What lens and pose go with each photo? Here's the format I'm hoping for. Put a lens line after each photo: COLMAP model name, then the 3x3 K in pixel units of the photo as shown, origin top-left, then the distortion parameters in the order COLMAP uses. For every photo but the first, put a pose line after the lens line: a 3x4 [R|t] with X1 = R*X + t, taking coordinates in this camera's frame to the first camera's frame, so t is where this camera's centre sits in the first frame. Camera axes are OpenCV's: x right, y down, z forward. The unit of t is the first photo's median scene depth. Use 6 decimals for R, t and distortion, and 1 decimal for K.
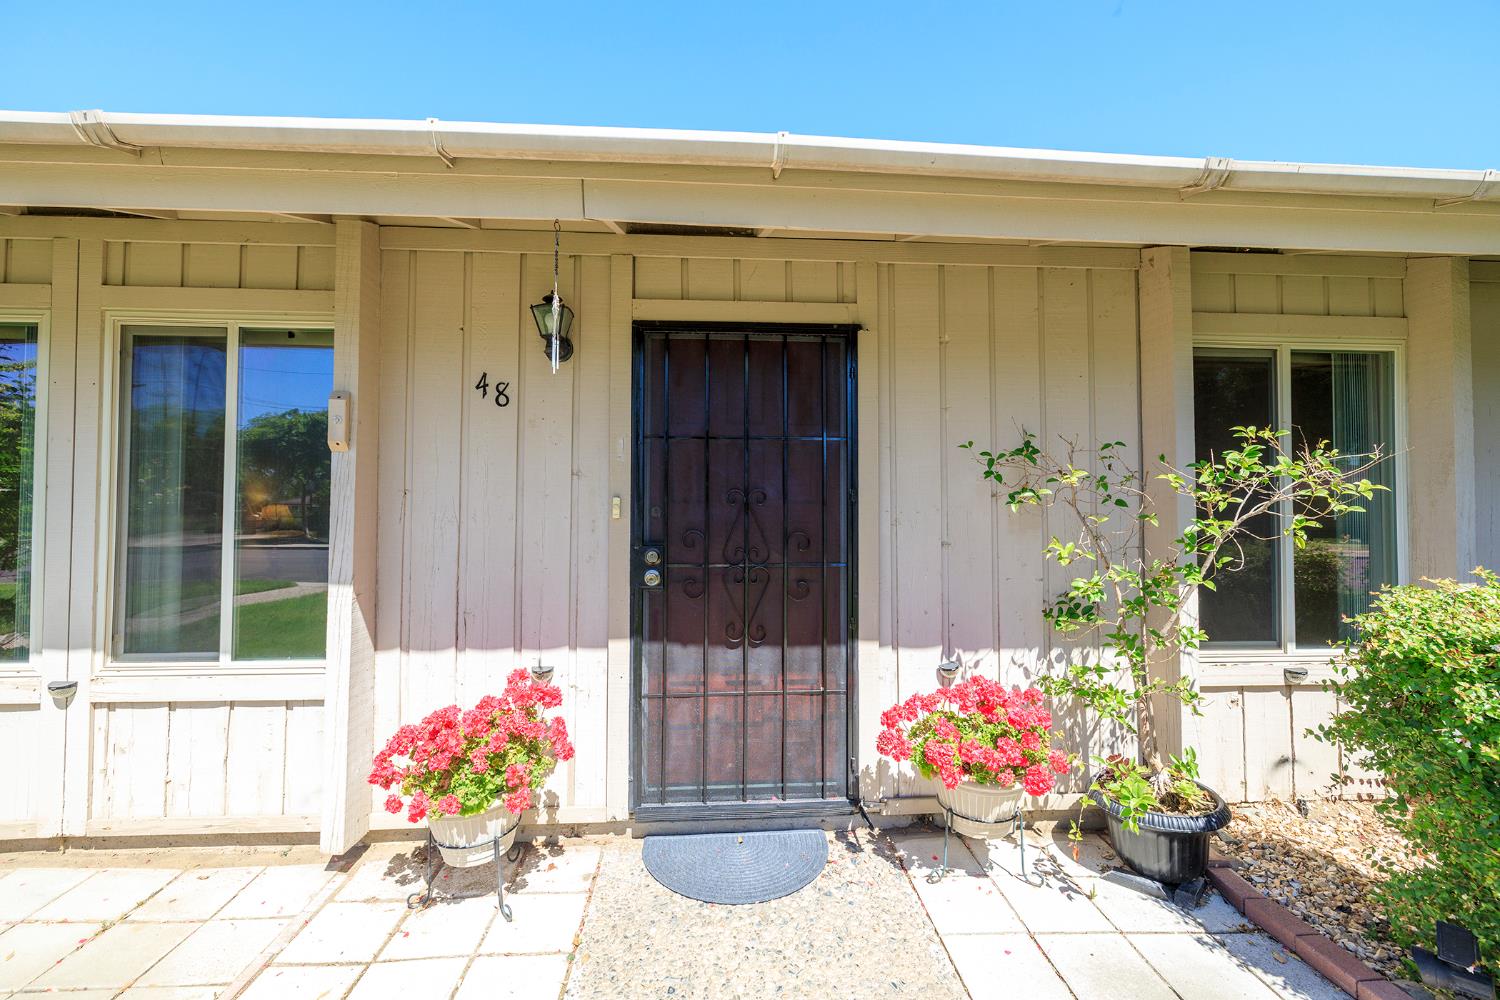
lens RADIAL K [[632.4, 0, 745.6], [0, 632.4, 494.1], [0, 0, 1]] dist [-0.003499, -0.000987]
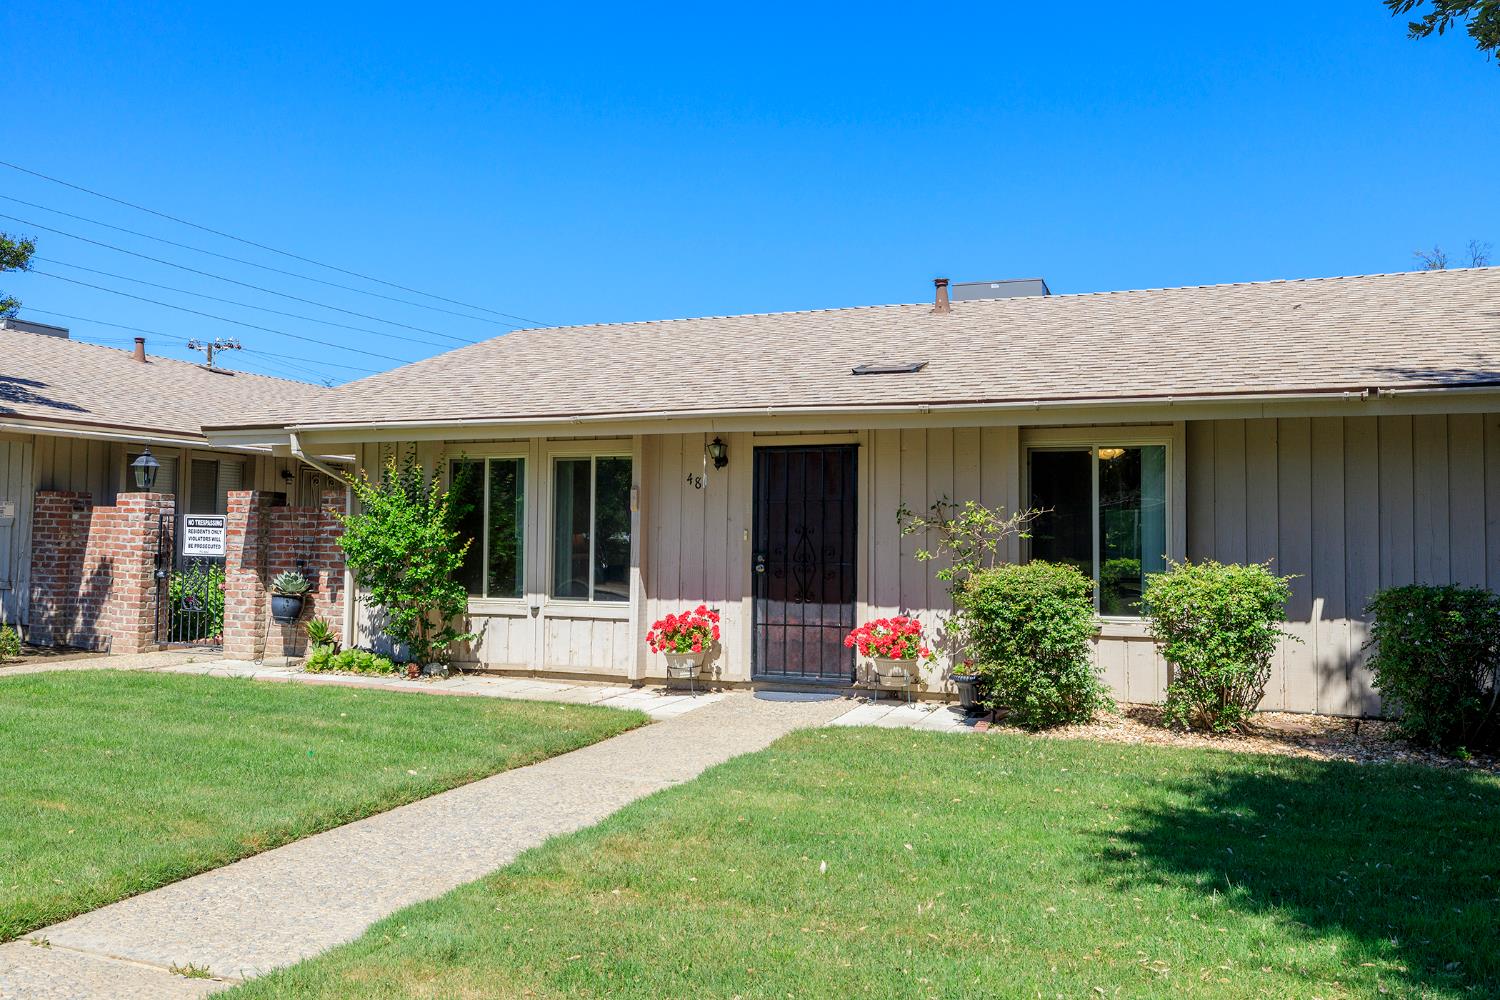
lens RADIAL K [[1165.8, 0, 751.5], [0, 1165.8, 499.5], [0, 0, 1]] dist [0.004706, 0.000150]
pose [[0.909245, -0.011167, -0.416112, 1.469013], [0.004175, 0.999834, -0.017709, -0.030473], [0.416241, 0.014364, 0.909141, -2.602070]]
